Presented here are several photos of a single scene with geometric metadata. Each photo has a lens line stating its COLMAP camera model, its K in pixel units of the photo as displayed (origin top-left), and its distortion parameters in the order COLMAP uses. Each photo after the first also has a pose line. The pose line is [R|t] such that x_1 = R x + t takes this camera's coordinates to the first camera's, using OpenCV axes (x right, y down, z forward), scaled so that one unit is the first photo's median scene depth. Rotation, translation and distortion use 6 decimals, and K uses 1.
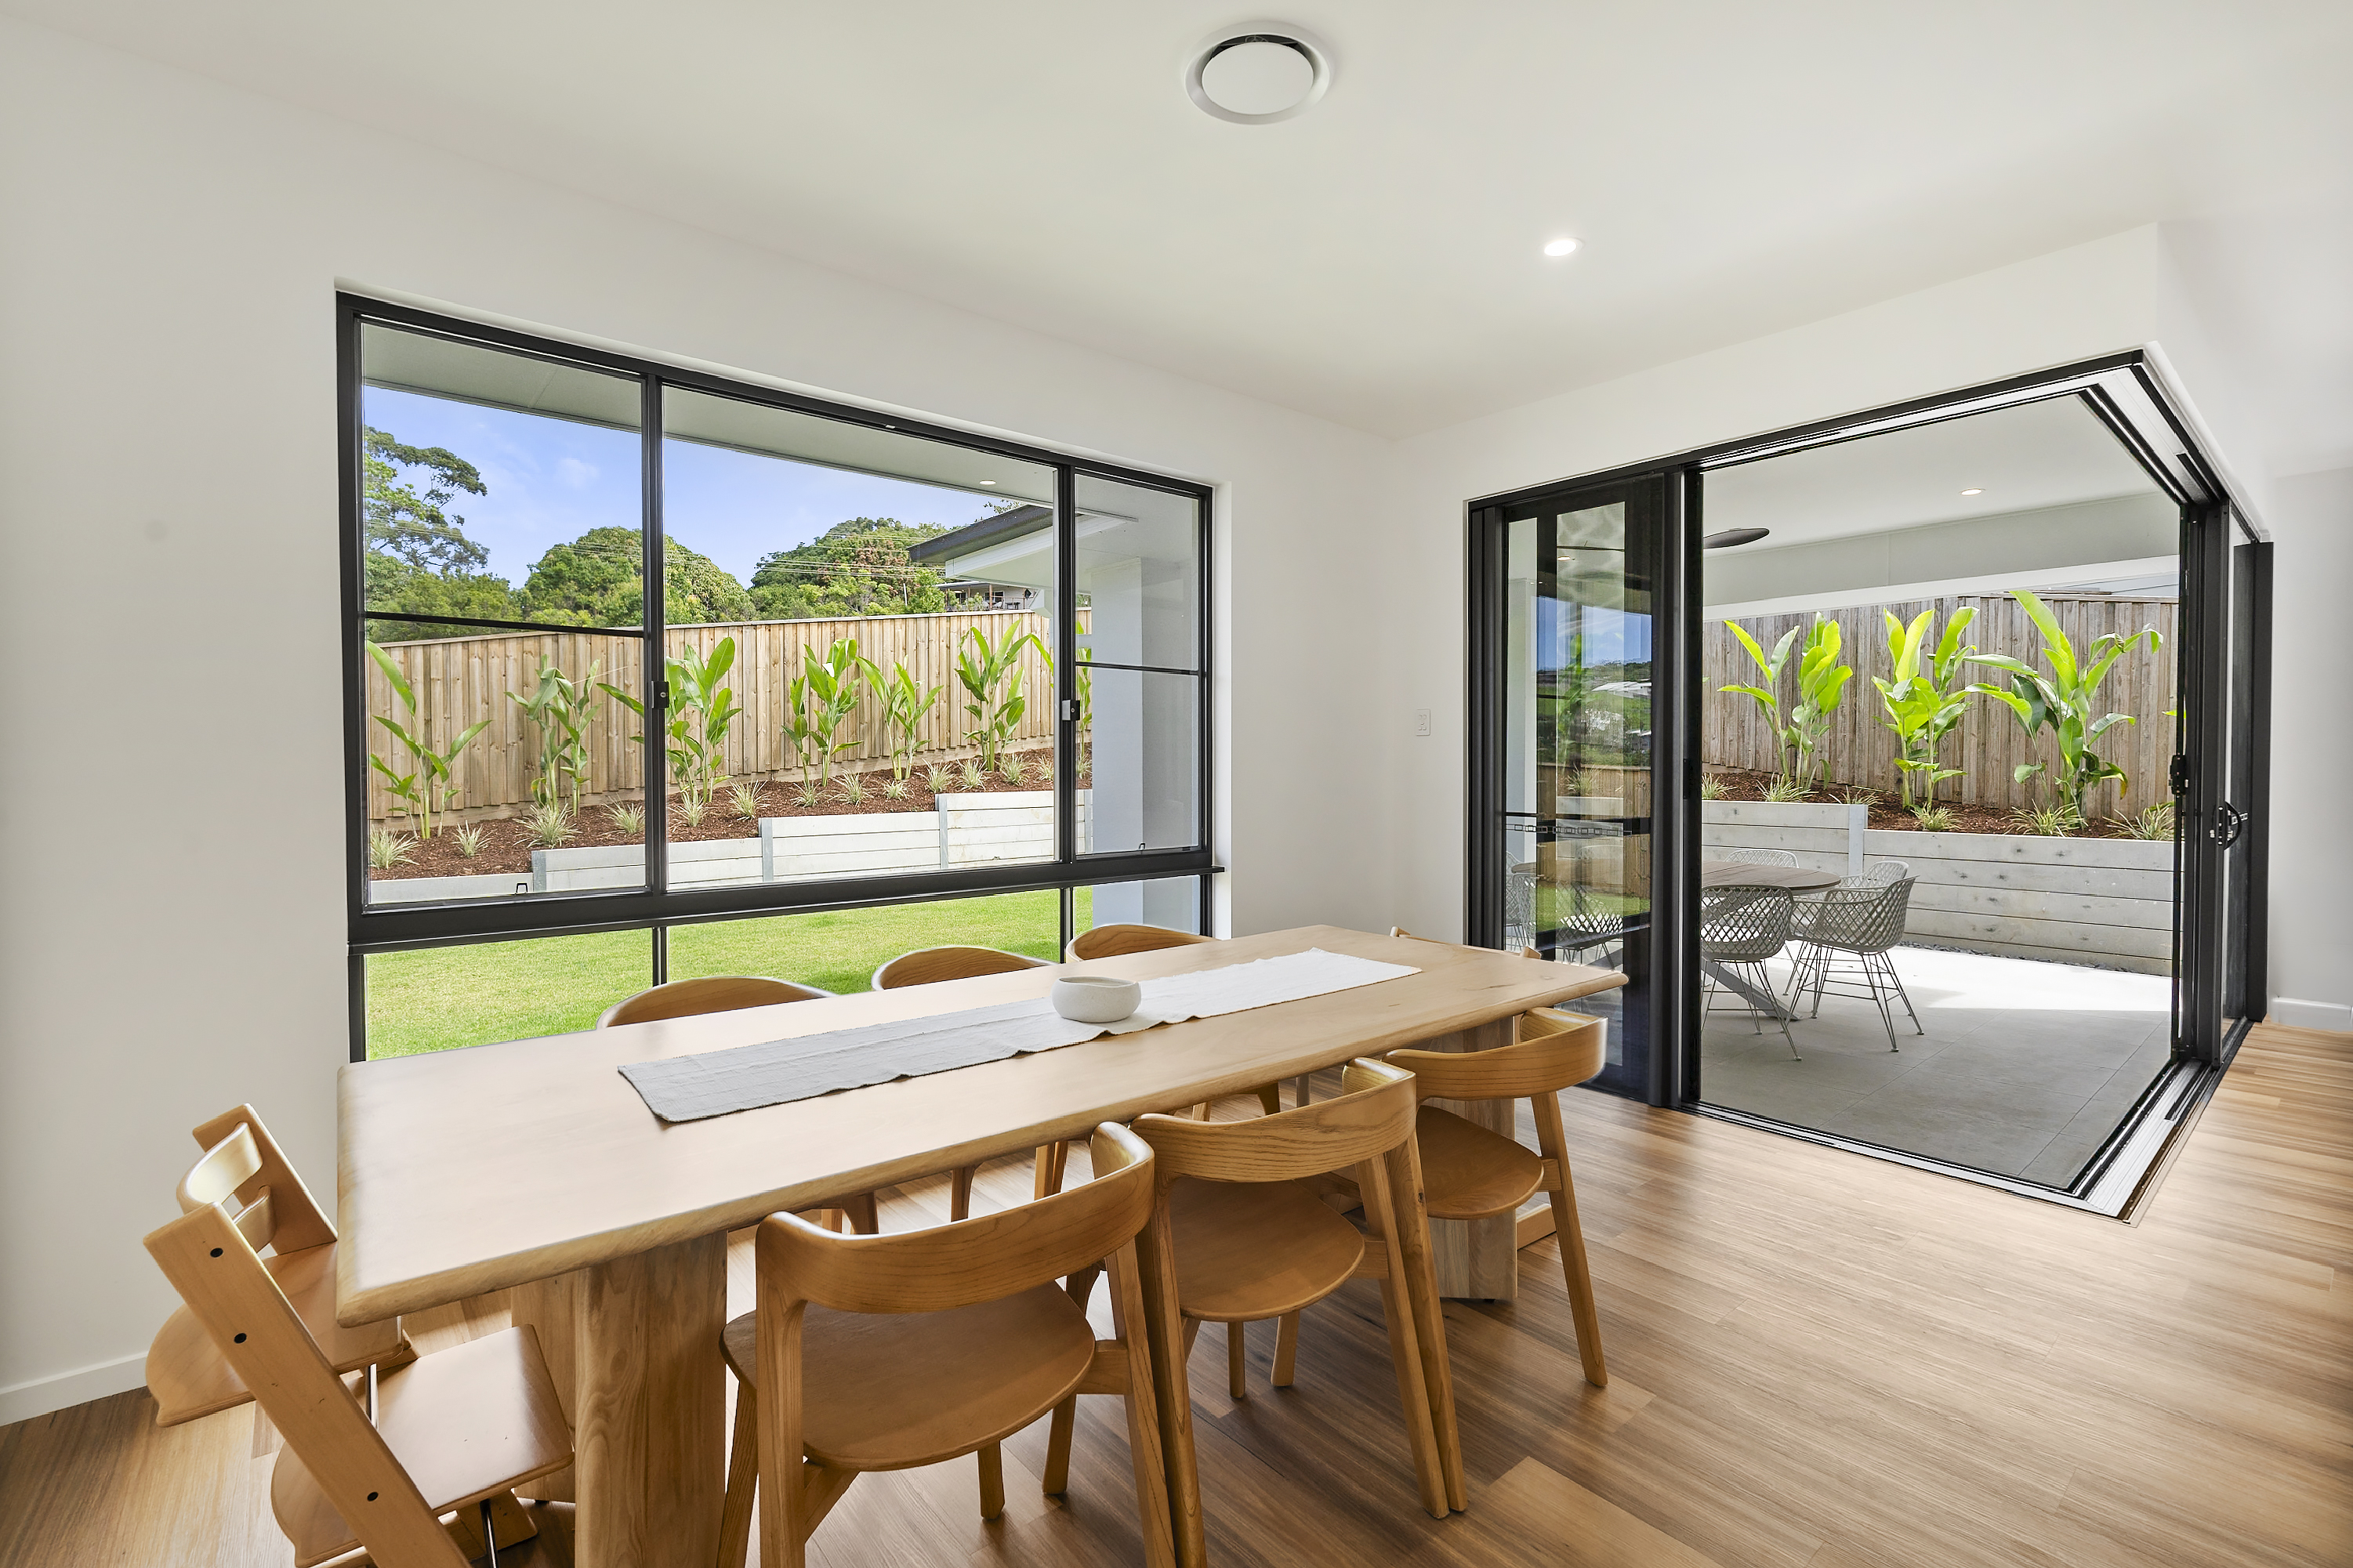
lens RADIAL K [[1050.7, 0, 1185.0], [0, 1050.7, 786.5], [0, 0, 1]] dist [-0.000316, -0.000065]
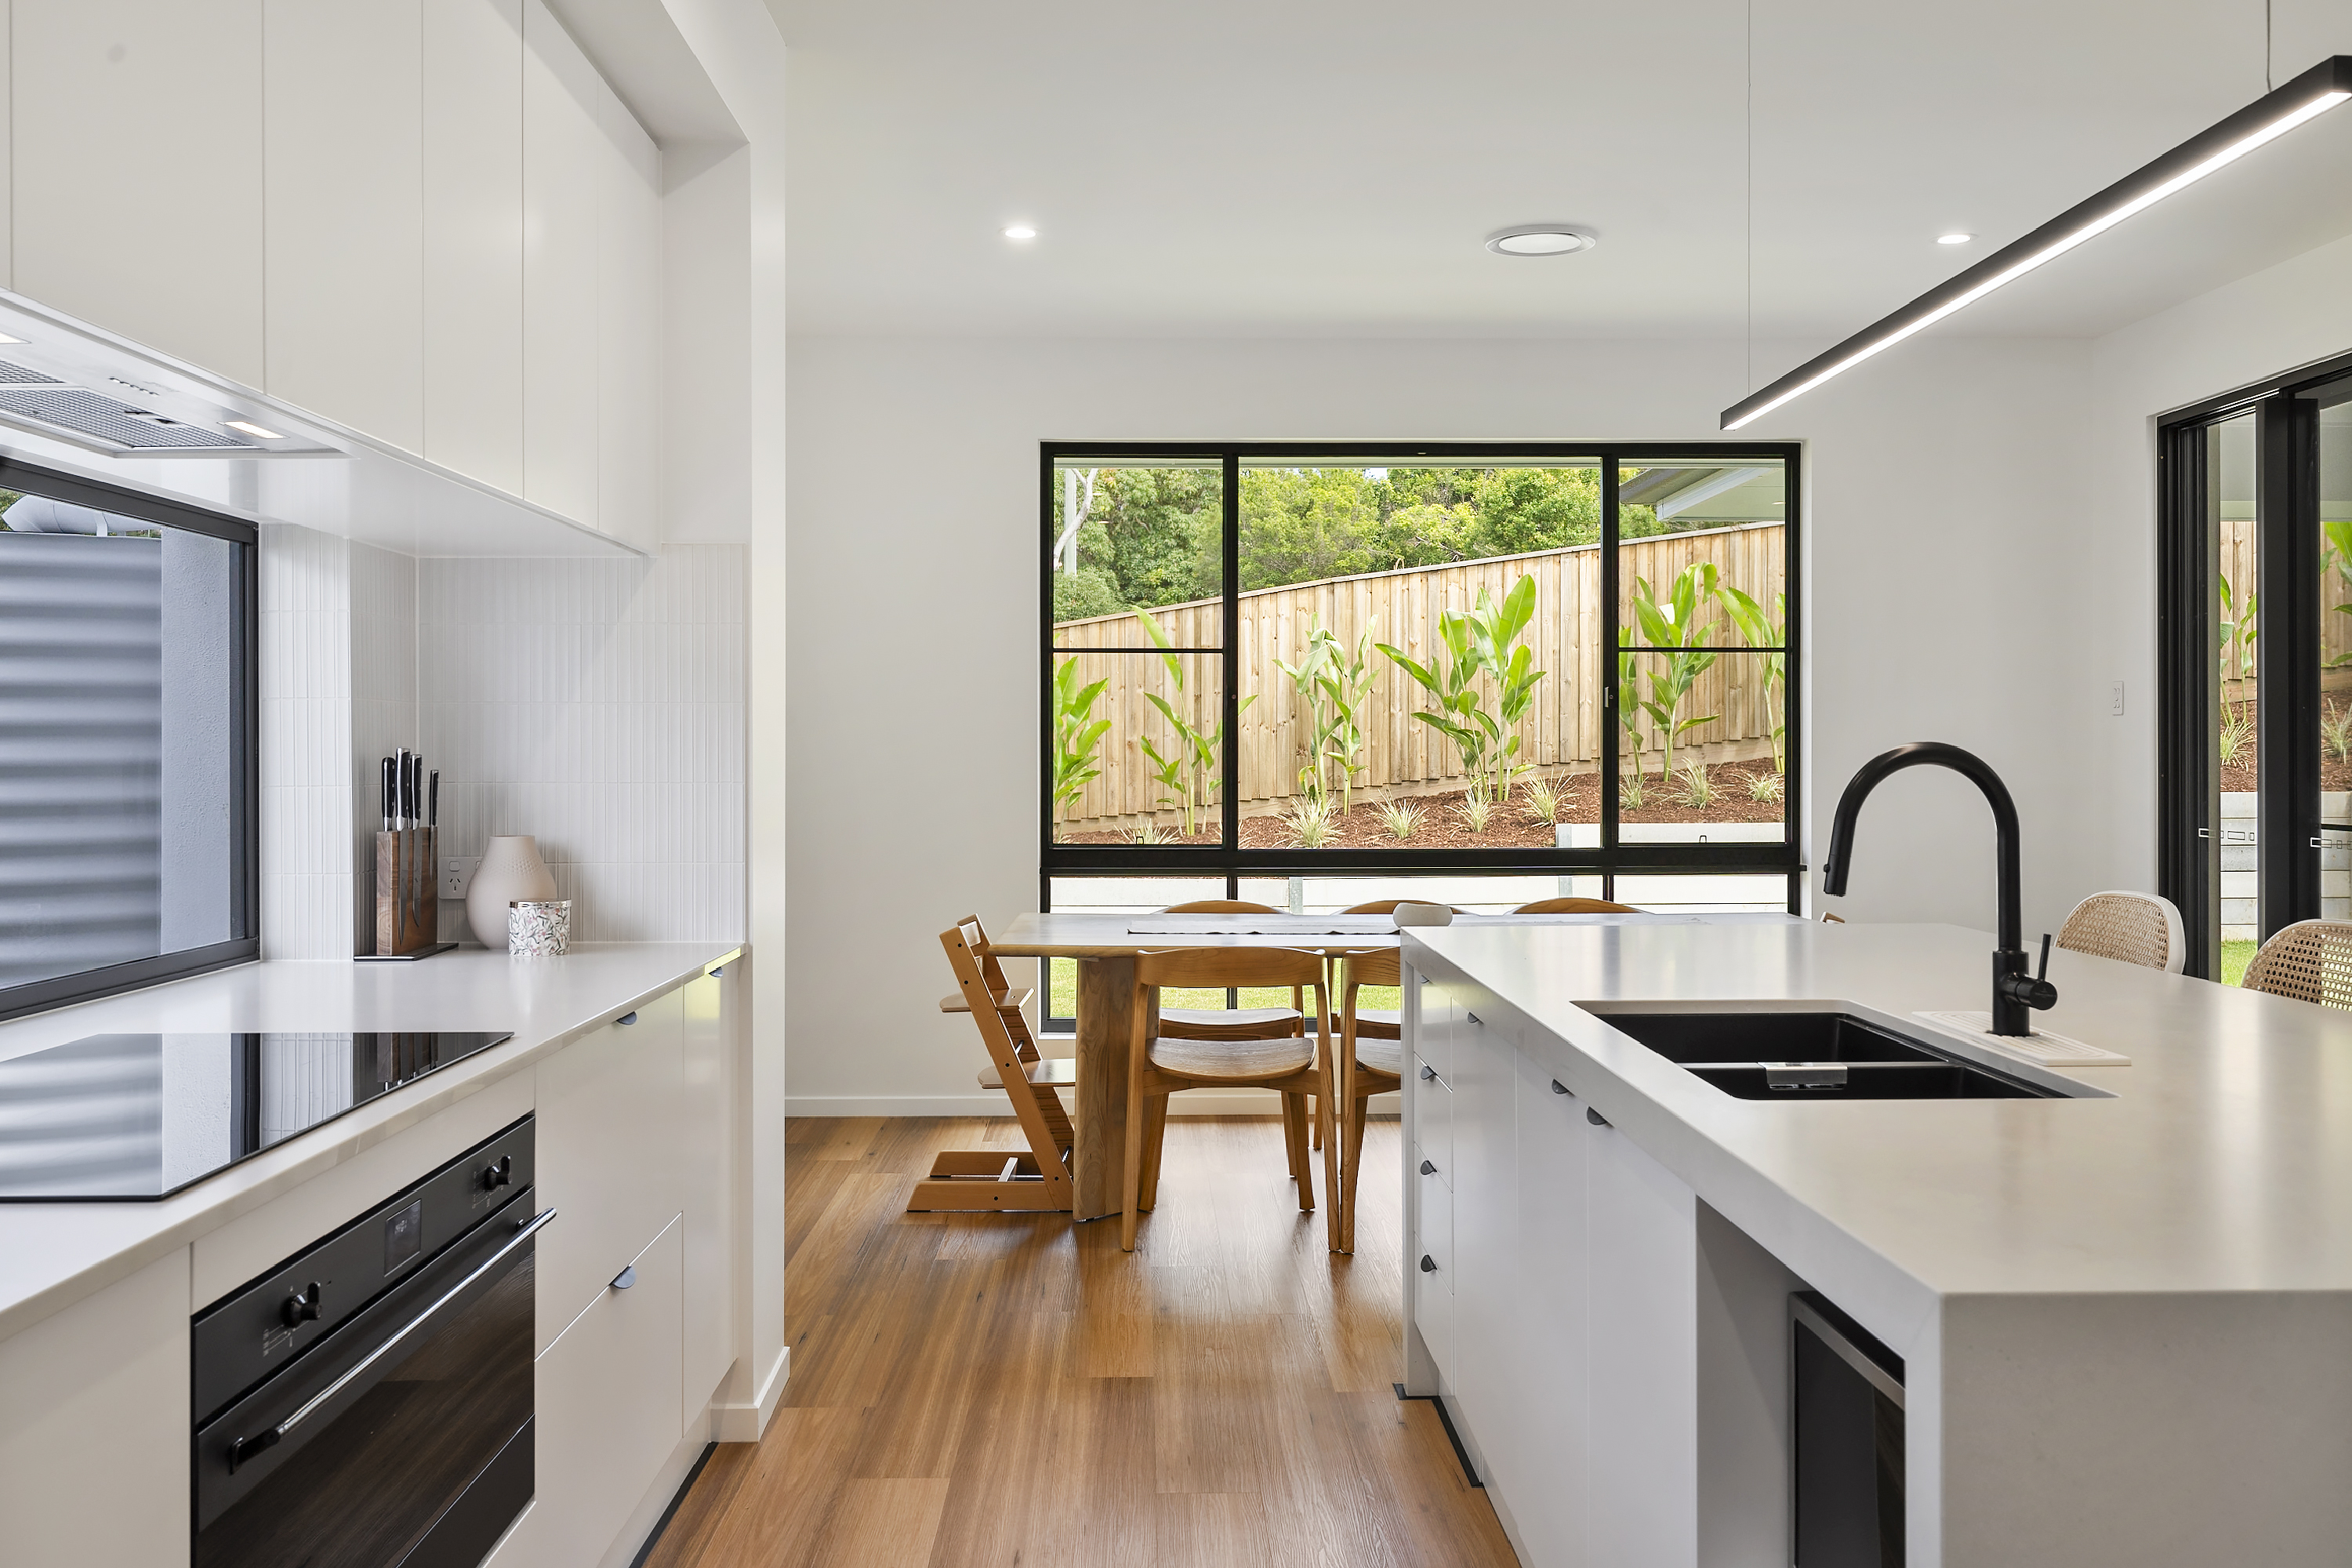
lens RADIAL K [[2054.0, 0, 1176.0], [0, 2054.0, 784.0], [0, 0, 1]] dist [-0.001642, -0.001429]
pose [[0.779354, 0.012549, -0.626458, 0.283603], [-0.014938, 0.999887, 0.001446, 0.004989], [0.626406, 0.008231, 0.779454, -0.279096]]
